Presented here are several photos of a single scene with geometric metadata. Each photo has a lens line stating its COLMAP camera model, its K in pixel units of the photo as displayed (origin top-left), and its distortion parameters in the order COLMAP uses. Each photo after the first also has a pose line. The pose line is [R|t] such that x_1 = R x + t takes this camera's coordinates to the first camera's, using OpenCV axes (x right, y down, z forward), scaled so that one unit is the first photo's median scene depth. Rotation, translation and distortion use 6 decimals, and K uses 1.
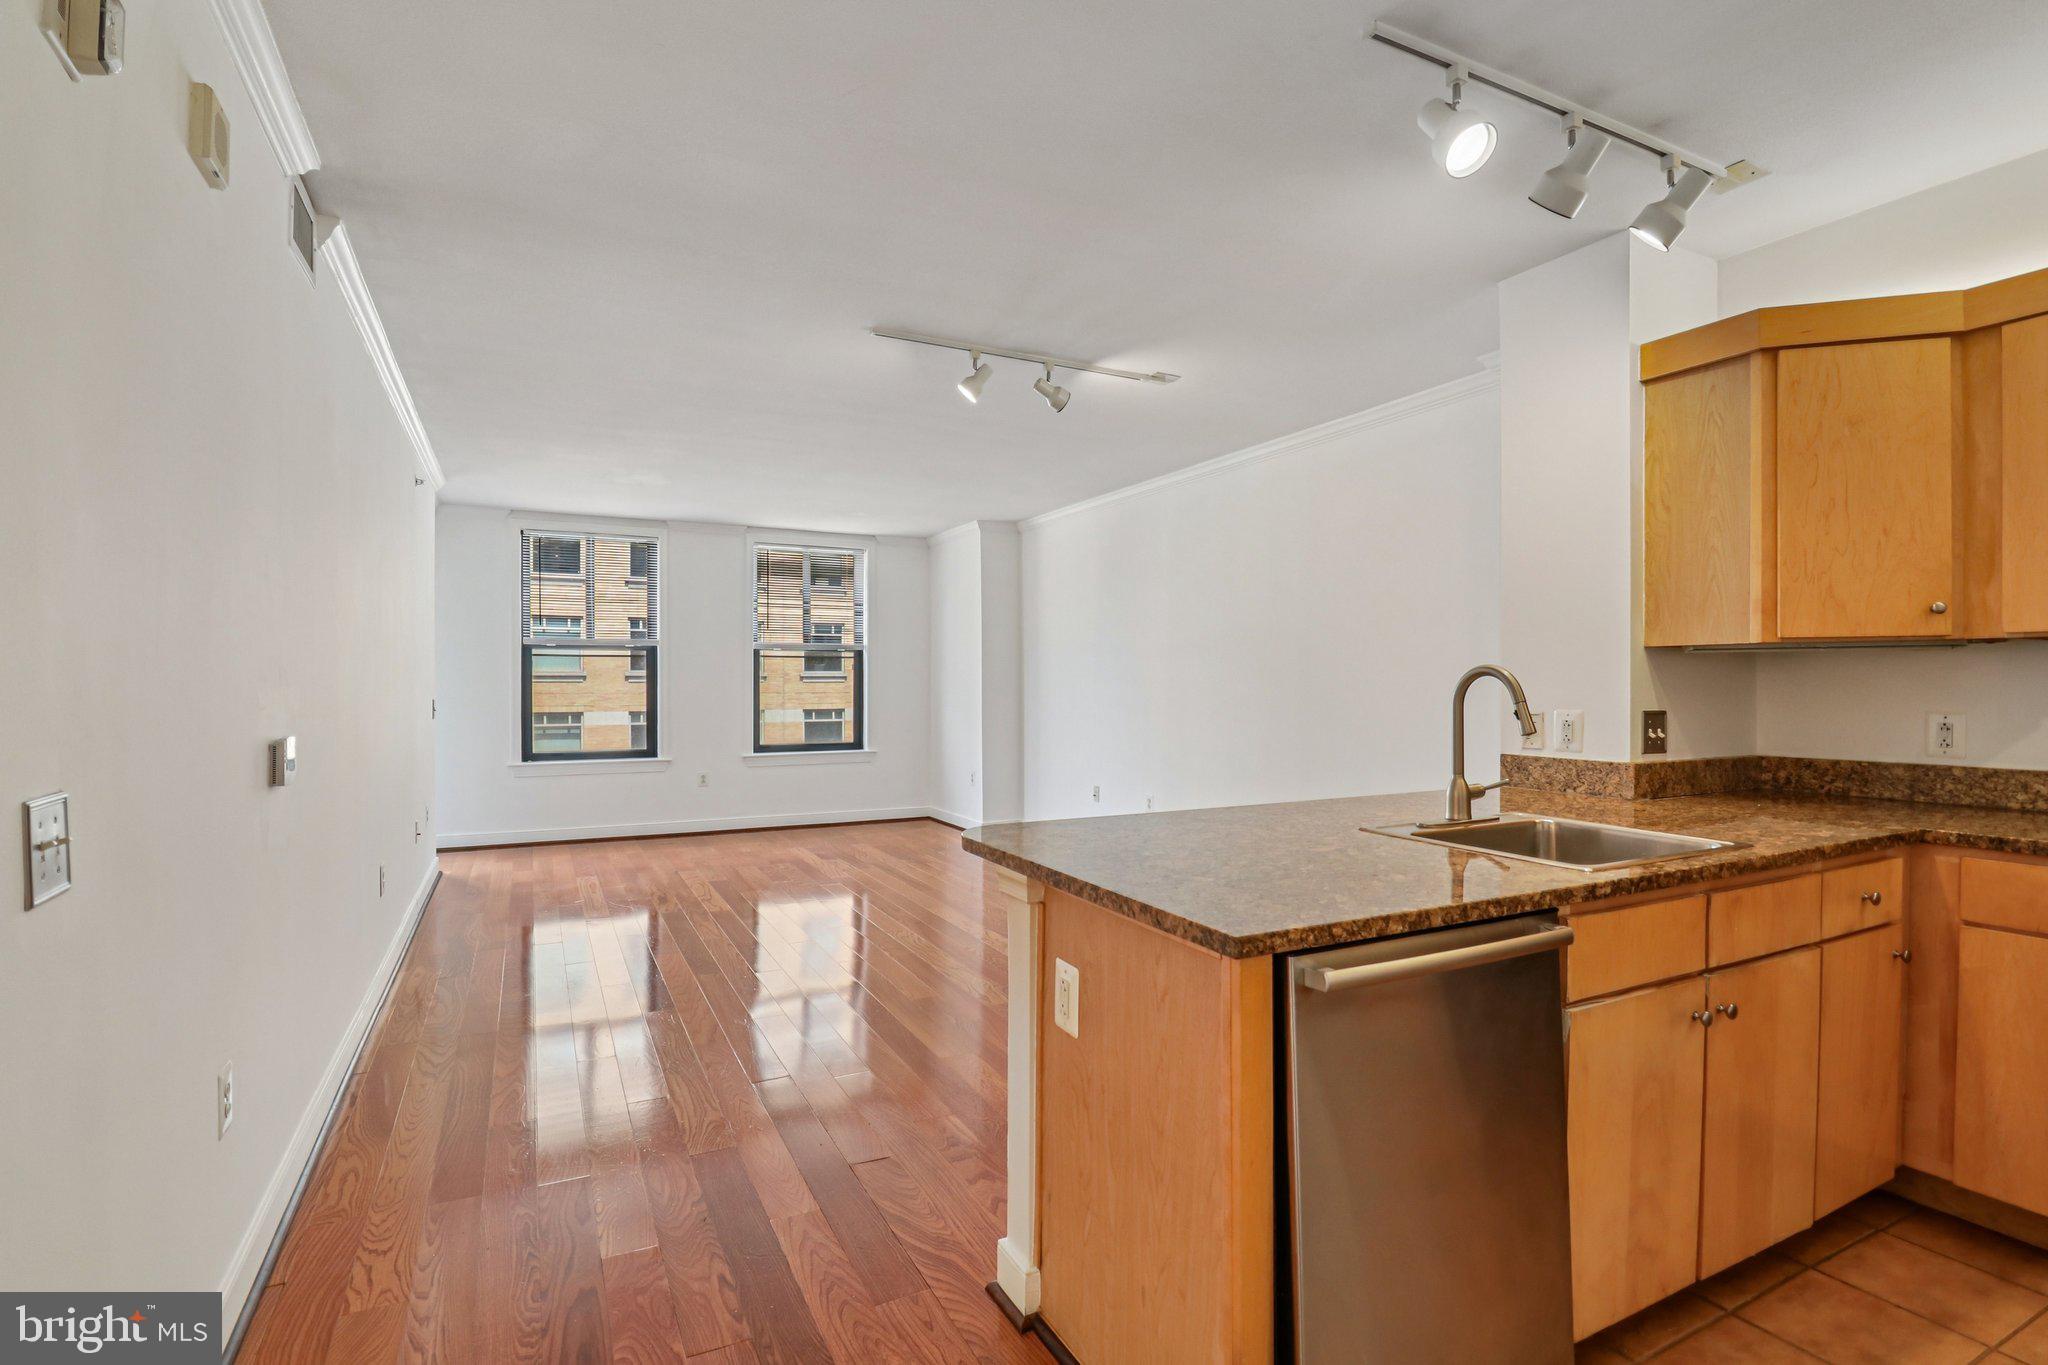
lens RADIAL K [[976.6, 0, 1026.2], [0, 976.6, 680.5], [0, 0, 1]] dist [-0.008689, -0.008984]
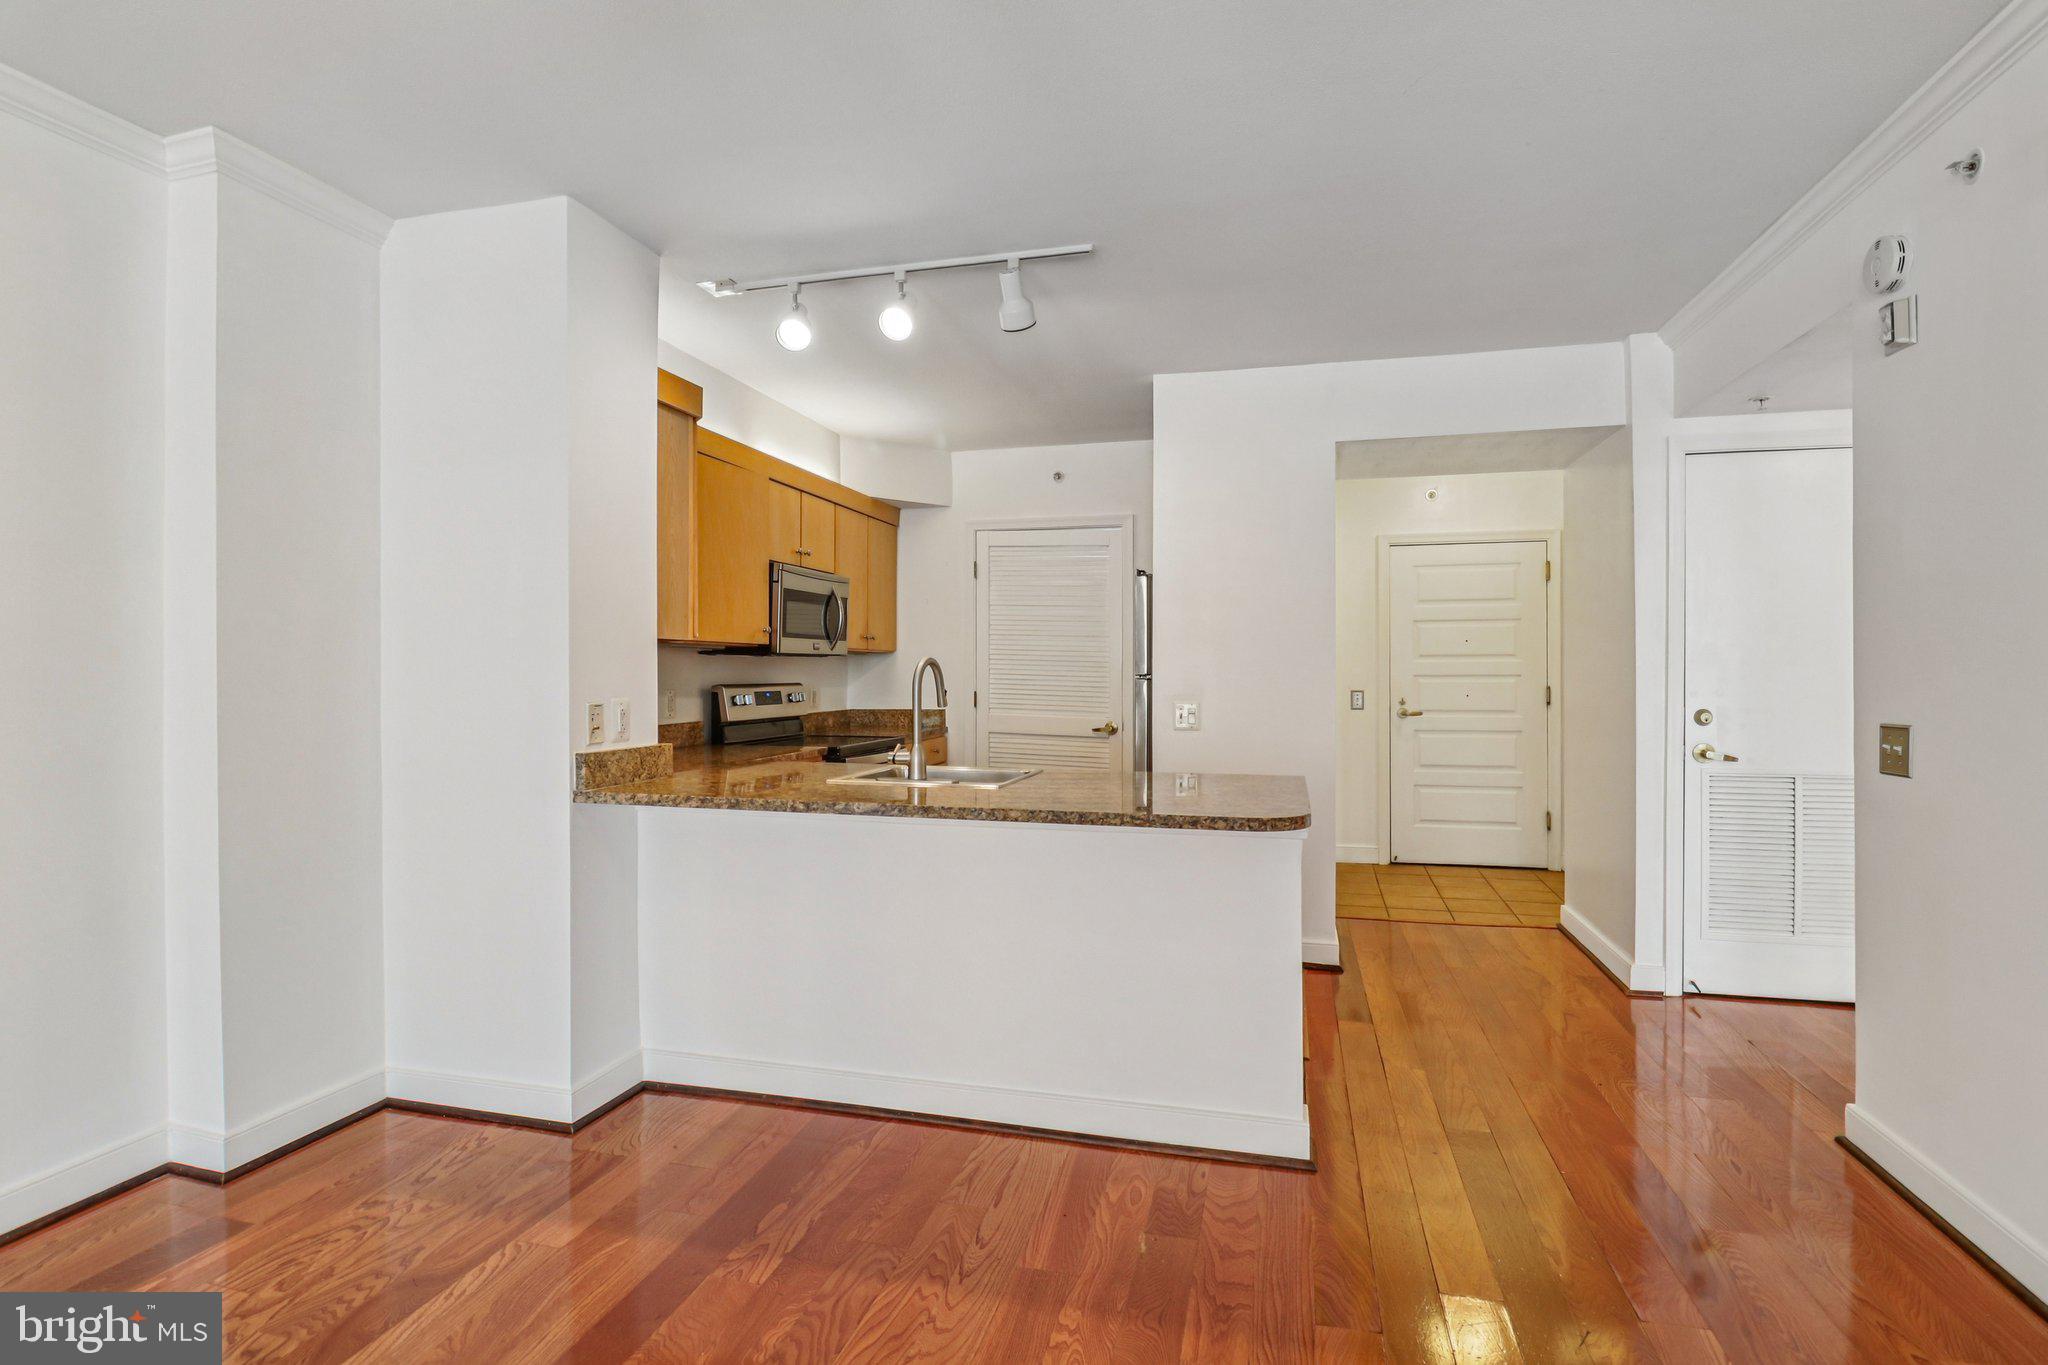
lens RADIAL K [[976.6, 0, 1005.3], [0, 976.6, 680.8], [0, 0, 1]] dist [-0.008689, -0.008984]
pose [[-0.729852, -0.008403, 0.683553, -0.298700], [-0.003895, 0.999959, 0.008134, 0.001987], [-0.683594, 0.003275, -0.729855, 1.097261]]
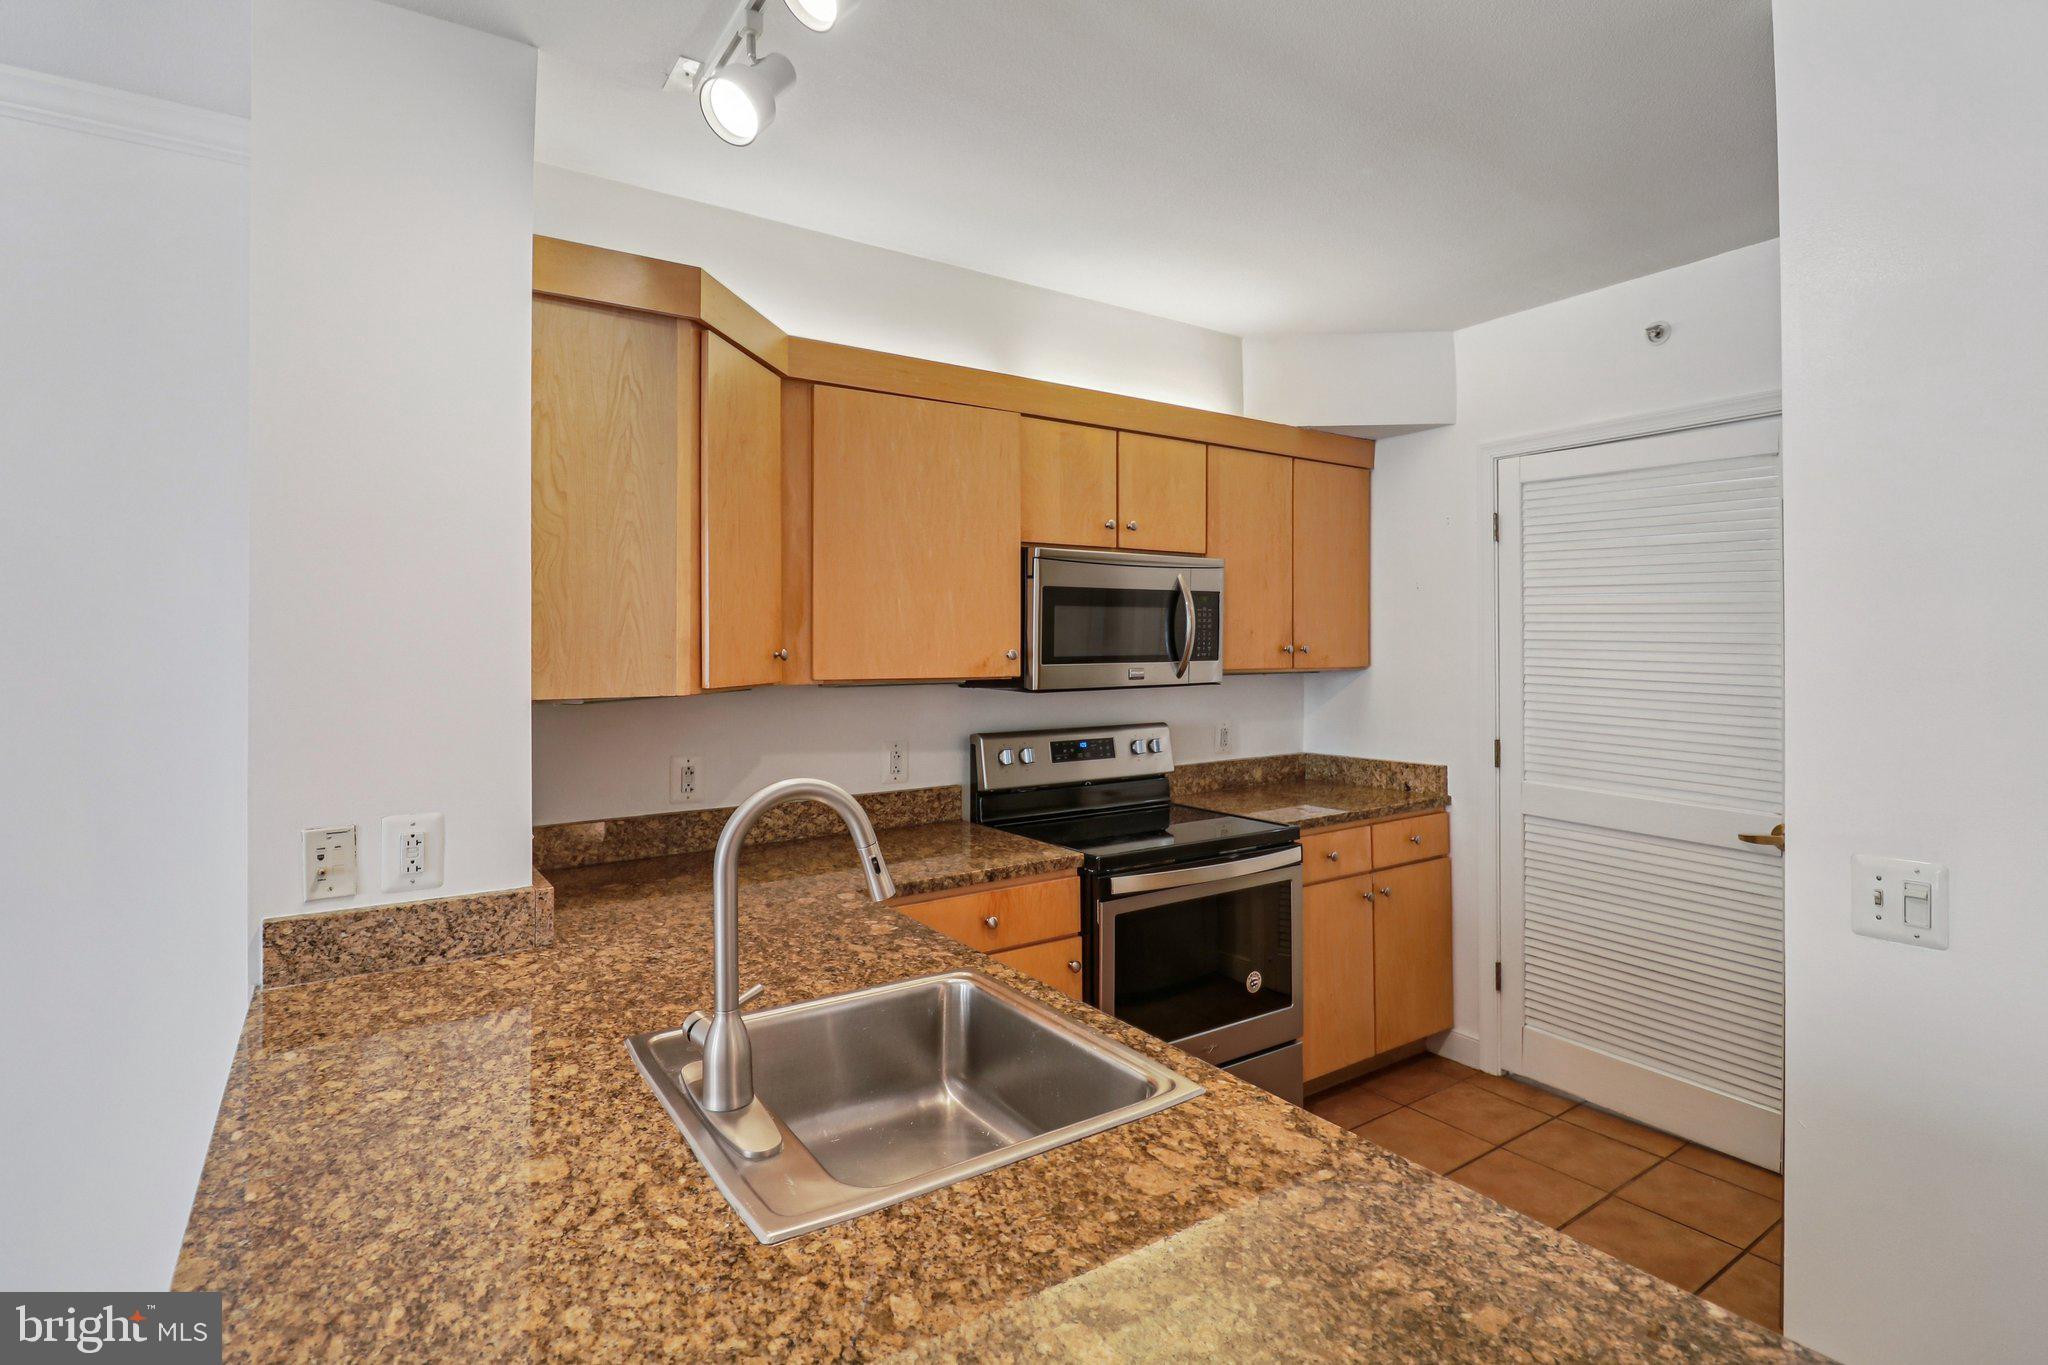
lens RADIAL K [[976.6, 0, 1017.7], [0, 976.6, 647.1], [0, 0, 1]] dist [-0.008689, -0.008984]
pose [[-0.122103, 0.005113, 0.992504, -0.032829], [0.002767, 0.999985, -0.004811, -0.047848], [-0.992514, 0.002159, -0.122116, 0.545306]]
